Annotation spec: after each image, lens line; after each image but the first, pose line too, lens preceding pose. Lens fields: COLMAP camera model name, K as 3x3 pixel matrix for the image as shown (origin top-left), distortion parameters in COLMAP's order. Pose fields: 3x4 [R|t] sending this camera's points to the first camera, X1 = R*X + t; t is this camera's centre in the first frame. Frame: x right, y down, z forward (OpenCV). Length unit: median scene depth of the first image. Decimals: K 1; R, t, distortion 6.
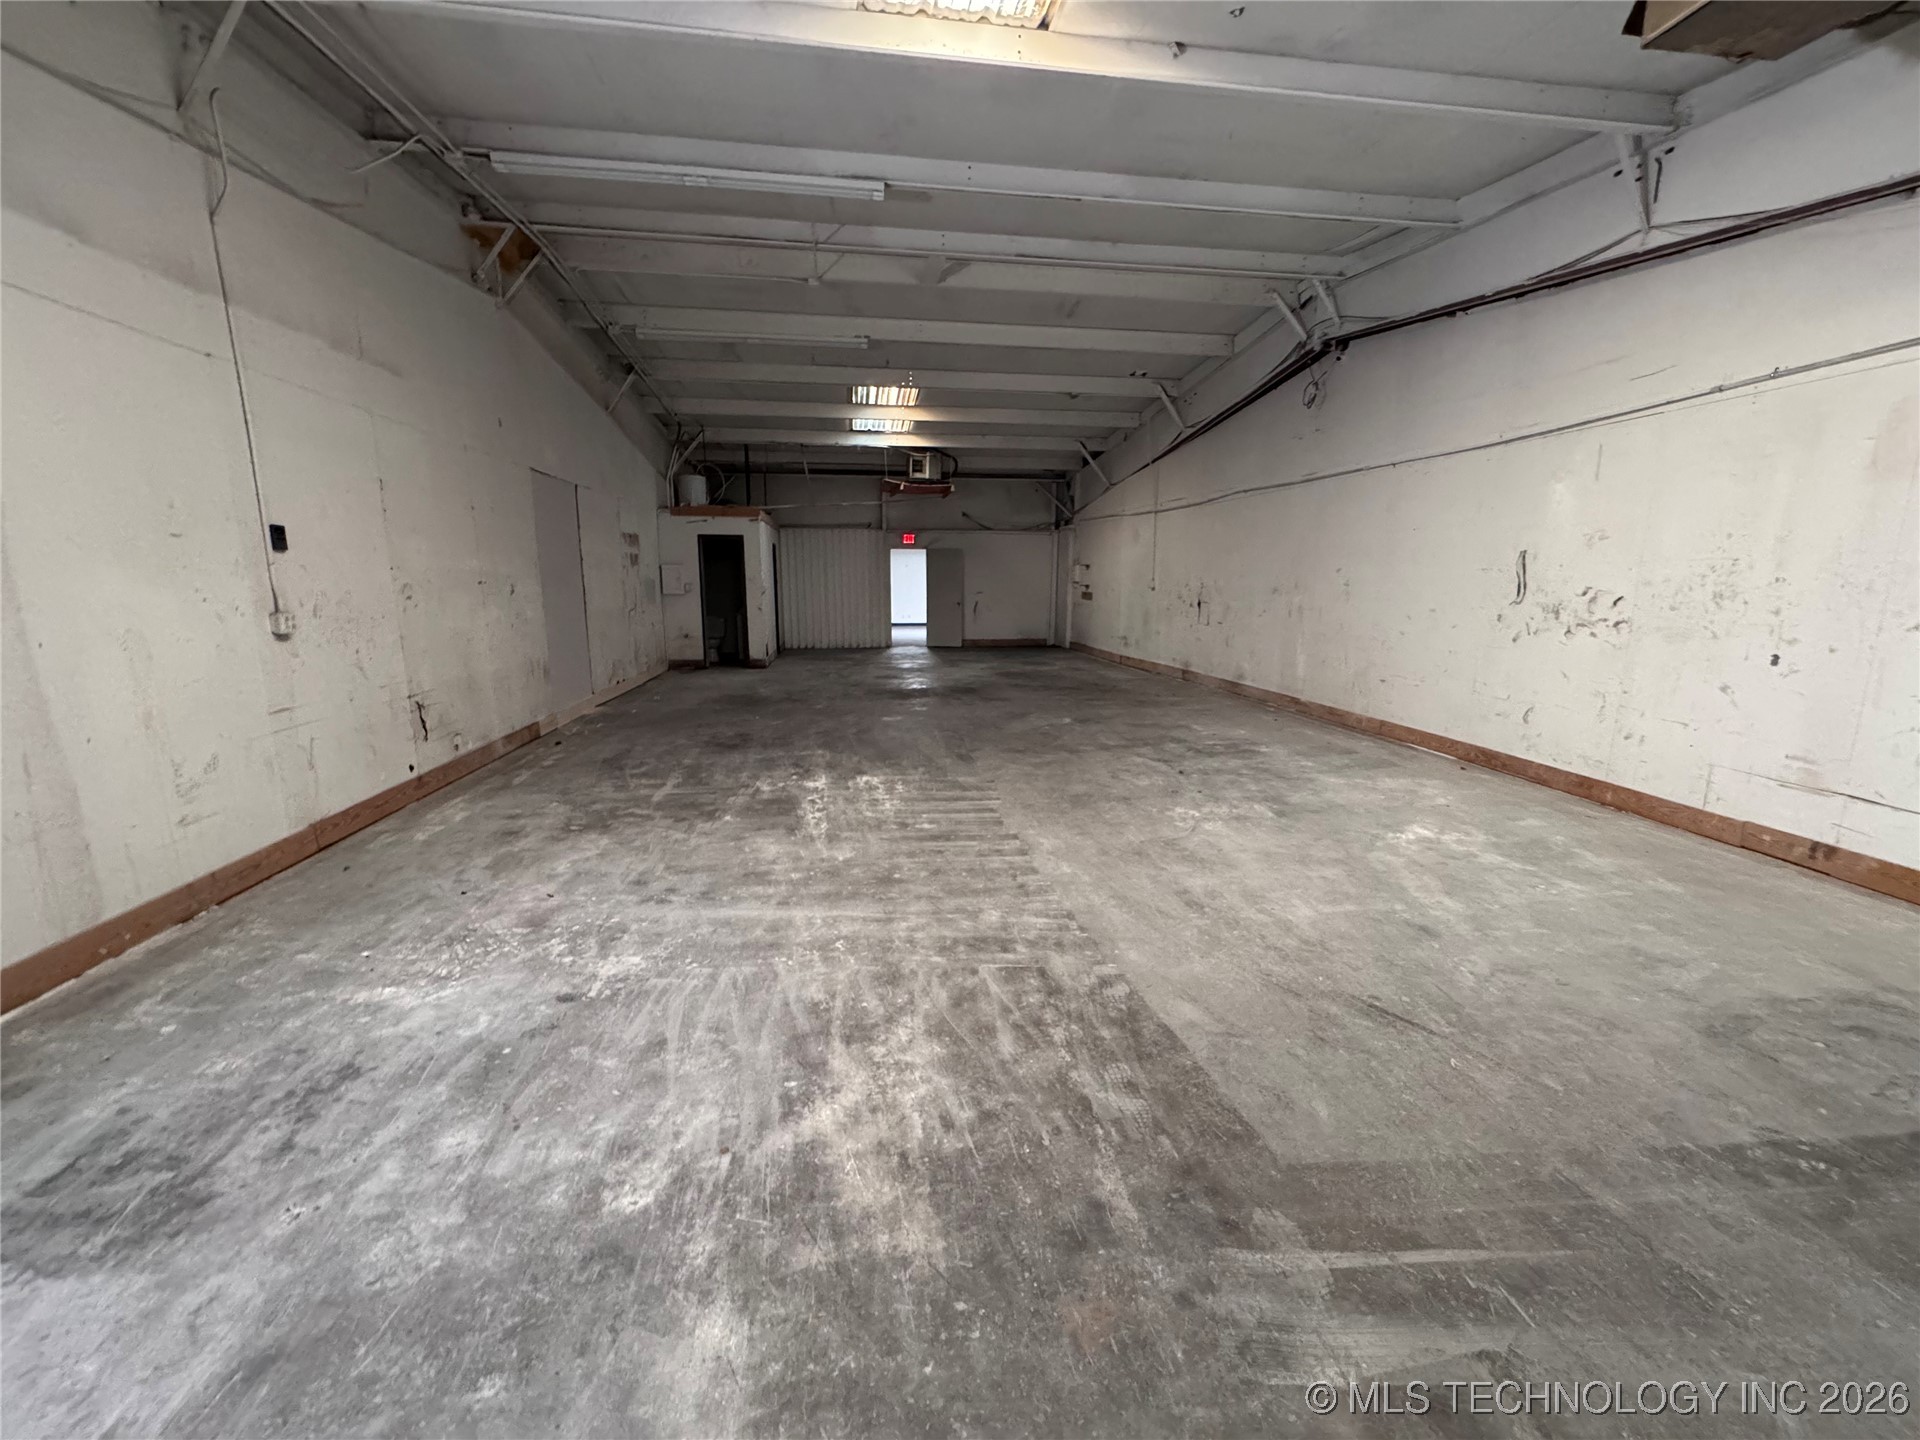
lens RADIAL K [[763.2, 0, 958.4], [0, 763.2, 723.9], [0, 0, 1]] dist [-0.003524, 0.000176]
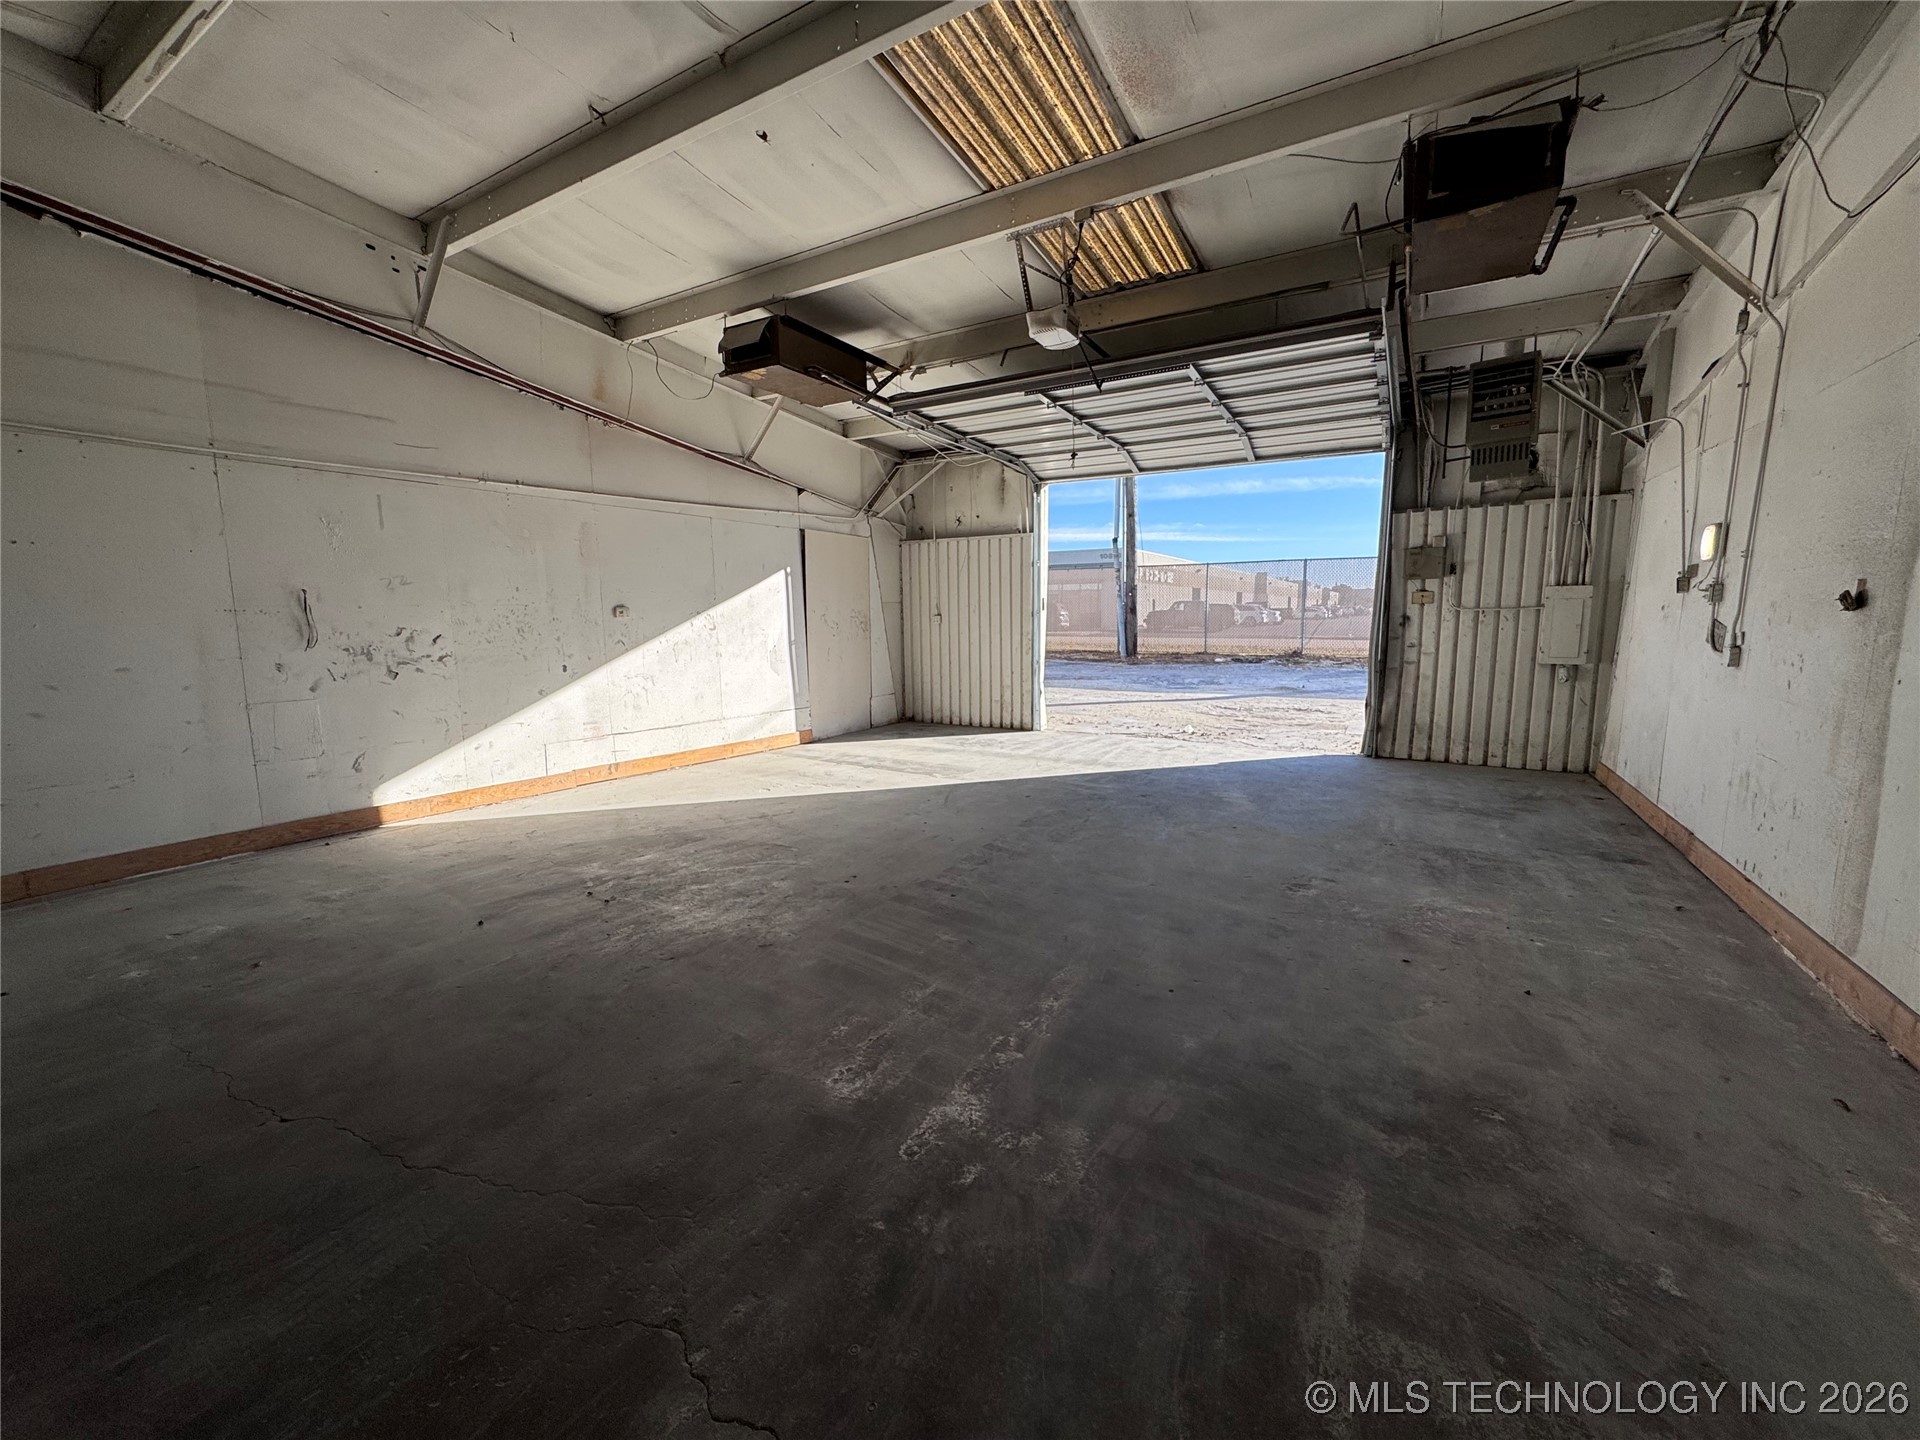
lens RADIAL K [[763.2, 0, 960.5], [0, 763.2, 718.9], [0, 0, 1]] dist [-0.003524, 0.000176]
pose [[-0.779121, -0.083384, 0.621303, -0.479678], [0.122008, 0.951991, 0.280763, -0.272273], [-0.614886, 0.294552, -0.731542, 1.388040]]
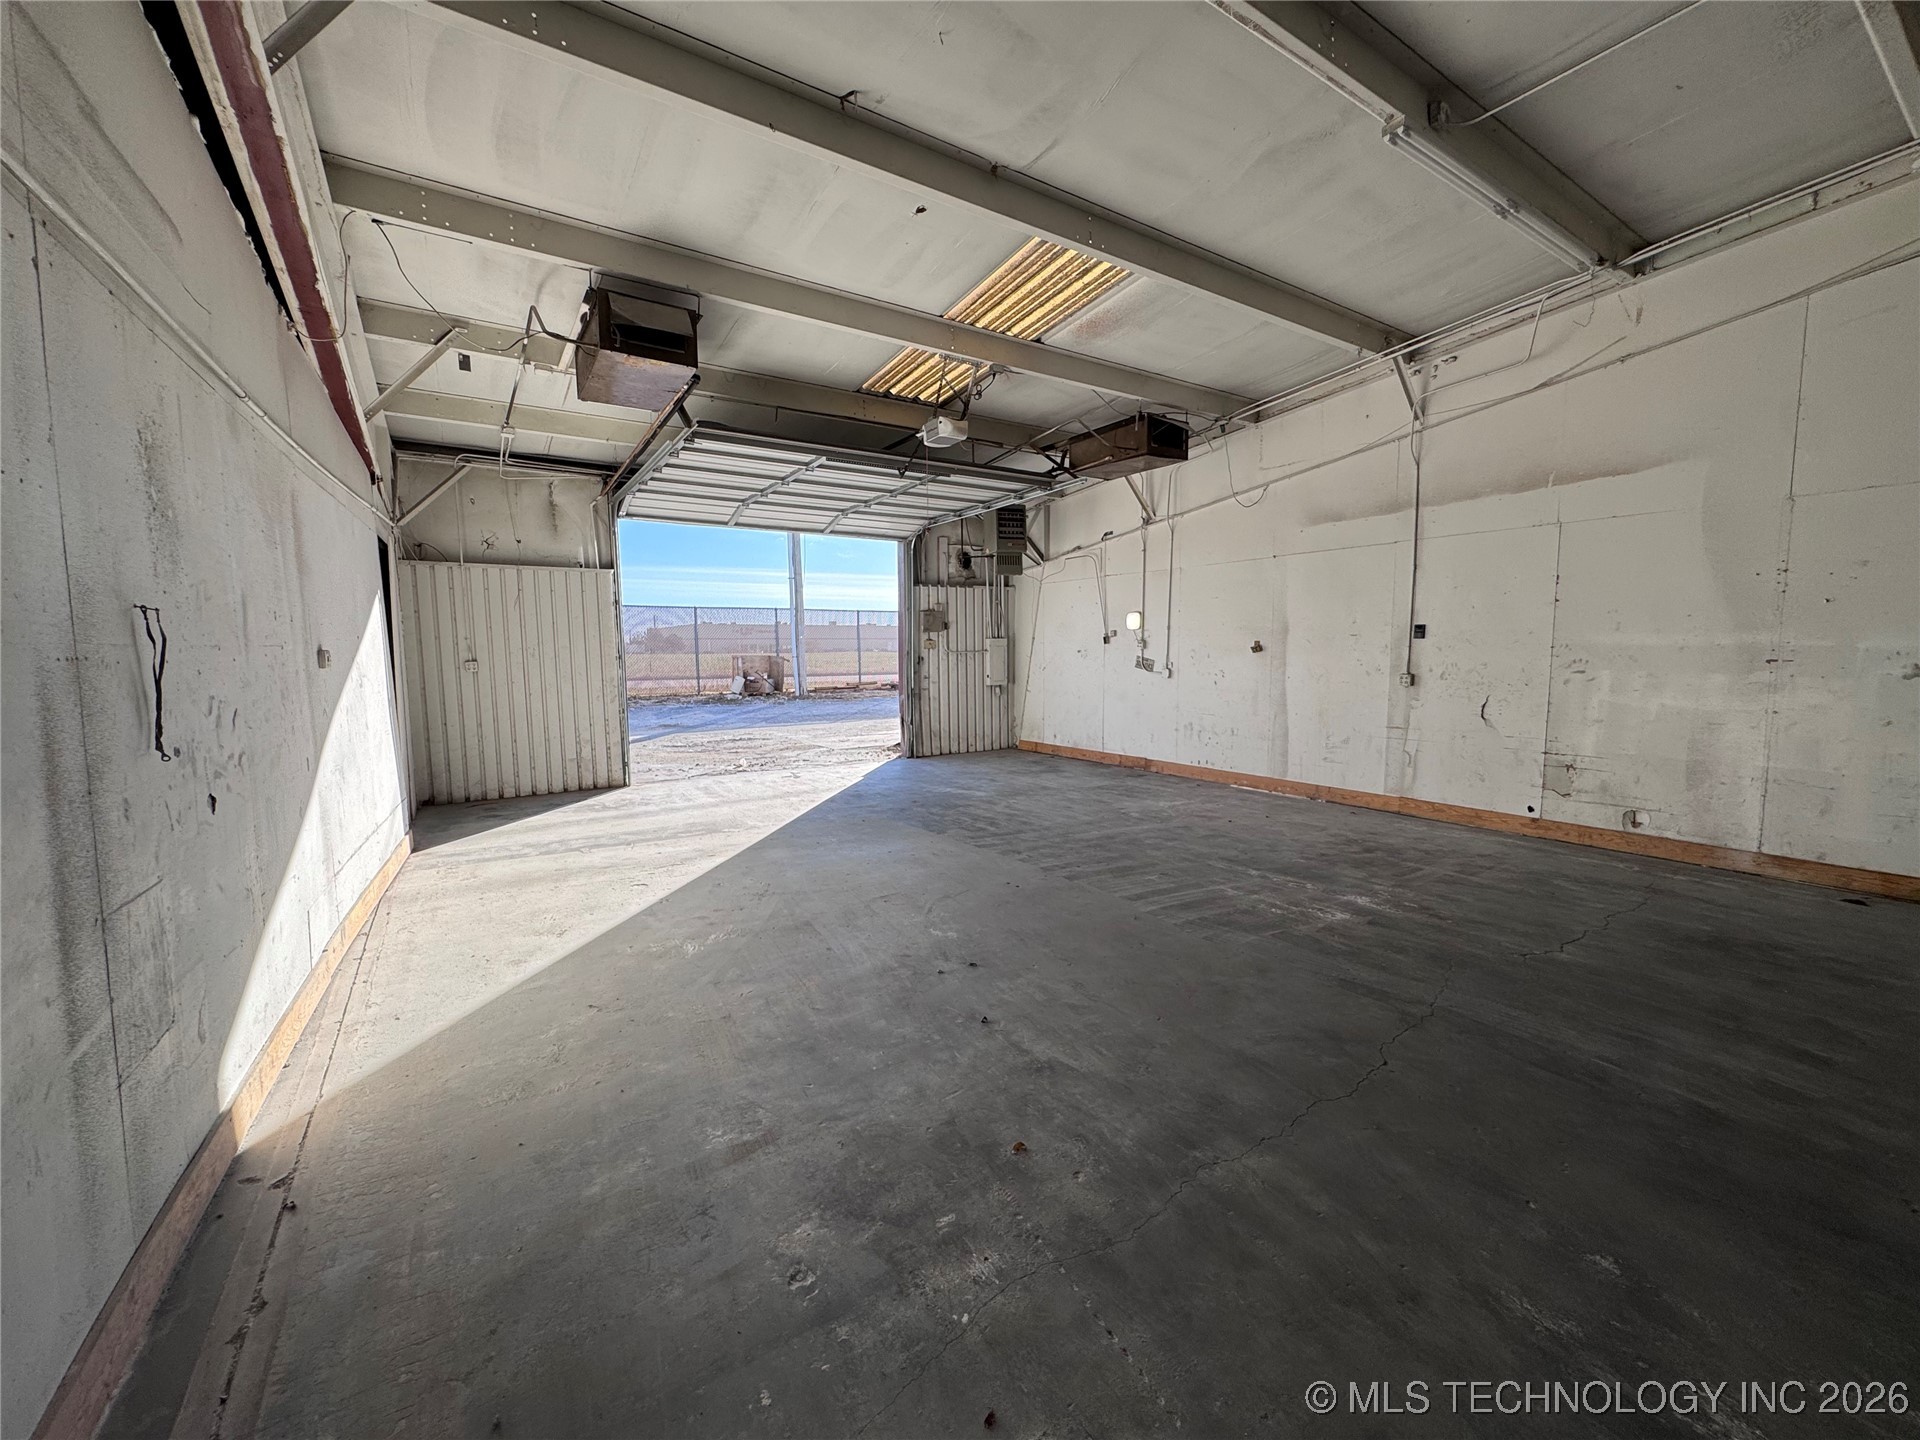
lens RADIAL K [[763.2, 0, 957.2], [0, 763.2, 718.4], [0, 0, 1]] dist [-0.003524, 0.000176]
pose [[-0.907784, 0.043843, -0.417140, 0.626332], [-0.071559, 0.963753, 0.257021, -0.334117], [0.413289, 0.263170, -0.871742, 1.672203]]
